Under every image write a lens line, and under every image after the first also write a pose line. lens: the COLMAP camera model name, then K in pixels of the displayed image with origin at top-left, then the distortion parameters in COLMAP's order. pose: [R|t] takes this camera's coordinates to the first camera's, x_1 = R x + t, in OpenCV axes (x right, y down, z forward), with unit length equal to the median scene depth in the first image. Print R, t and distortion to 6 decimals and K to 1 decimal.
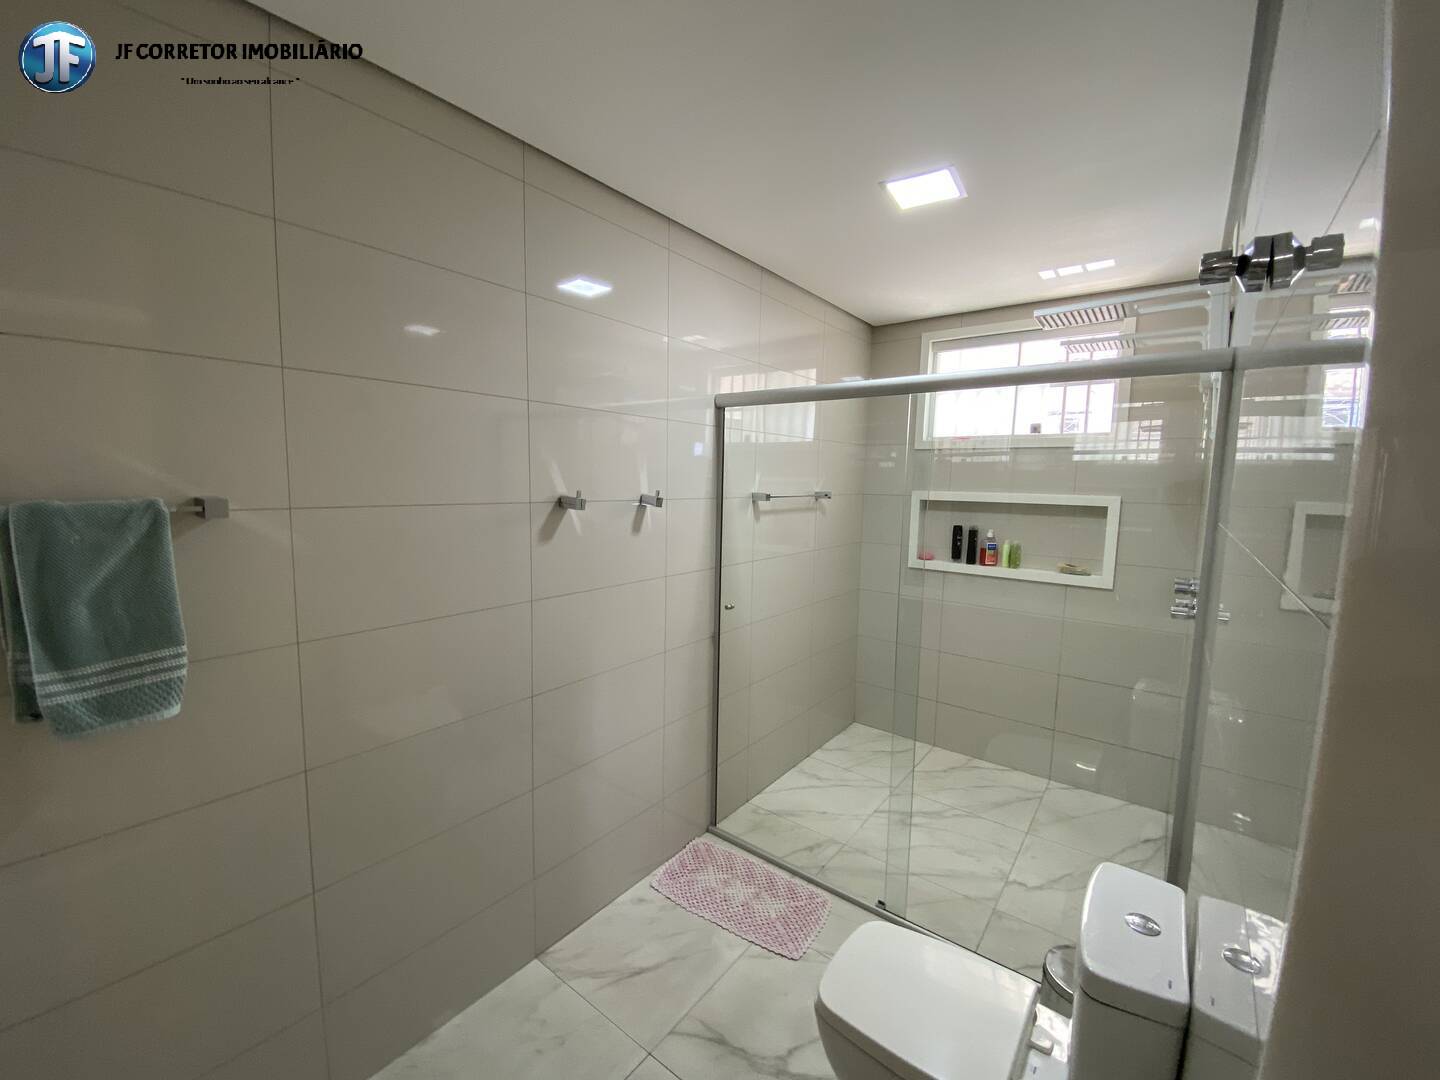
lens RADIAL K [[586.9, 0, 714.5], [0, 586.9, 543.2], [0, 0, 1]] dist [0.004038, -0.013585]
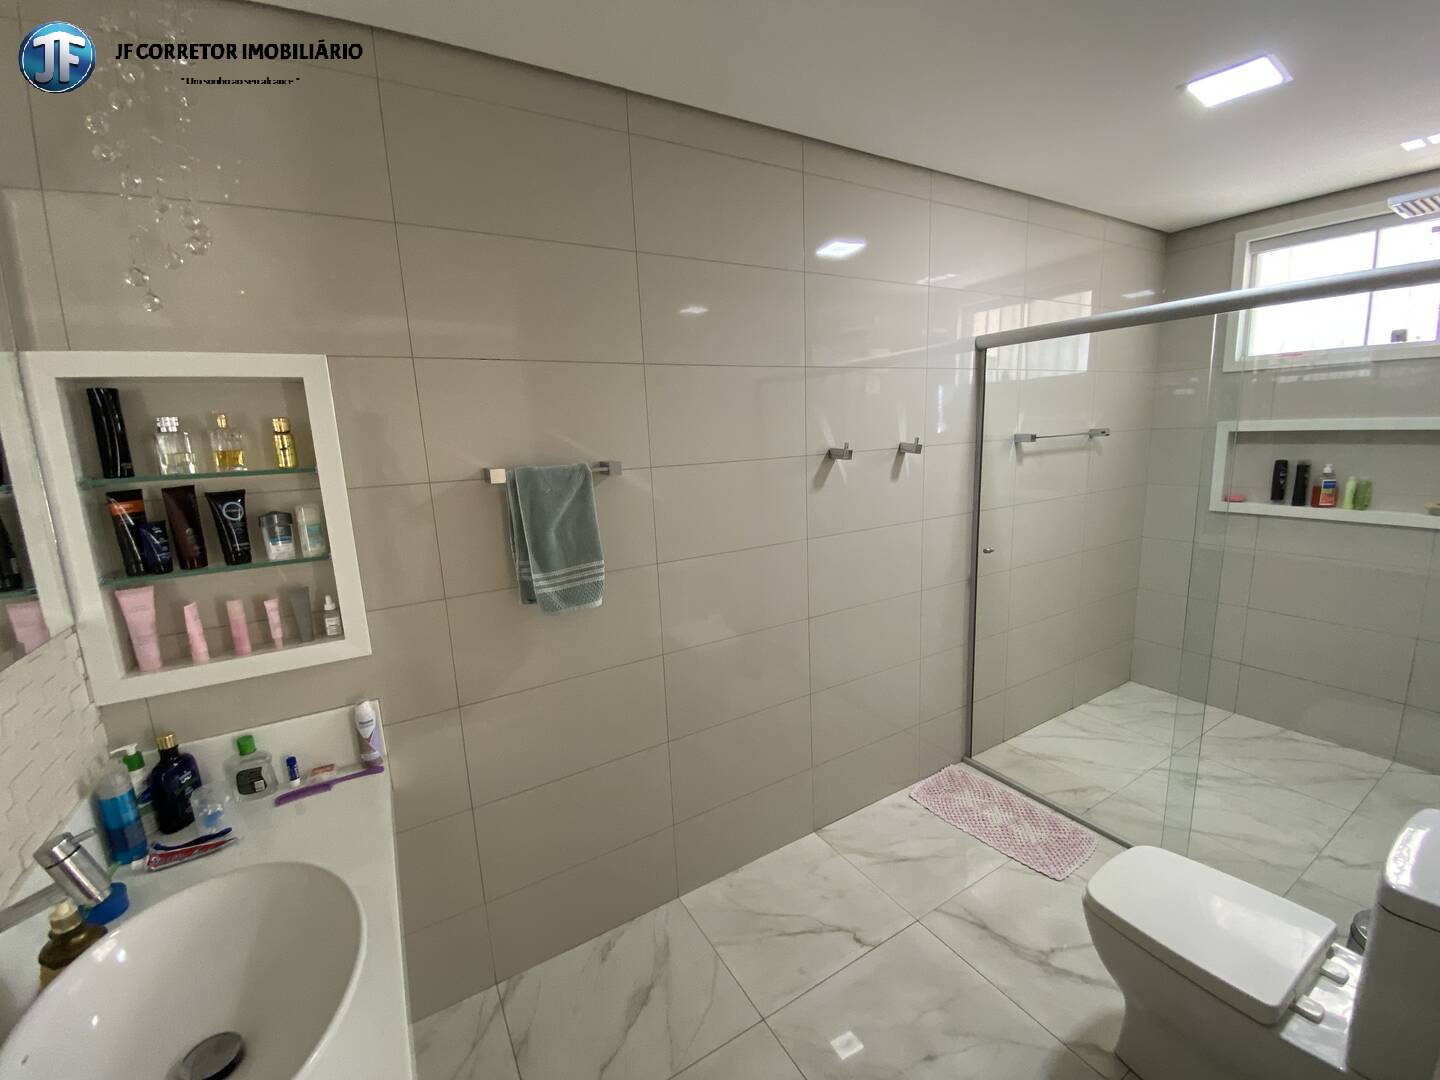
lens RADIAL K [[586.9, 0, 714.7], [0, 586.9, 544.5], [0, 0, 1]] dist [0.004038, -0.013585]
pose [[0.926351, 0.008128, -0.376575, -0.036798], [0.022374, 0.996814, 0.076554, 0.012611], [0.375997, -0.079342, 0.923218, -0.136743]]
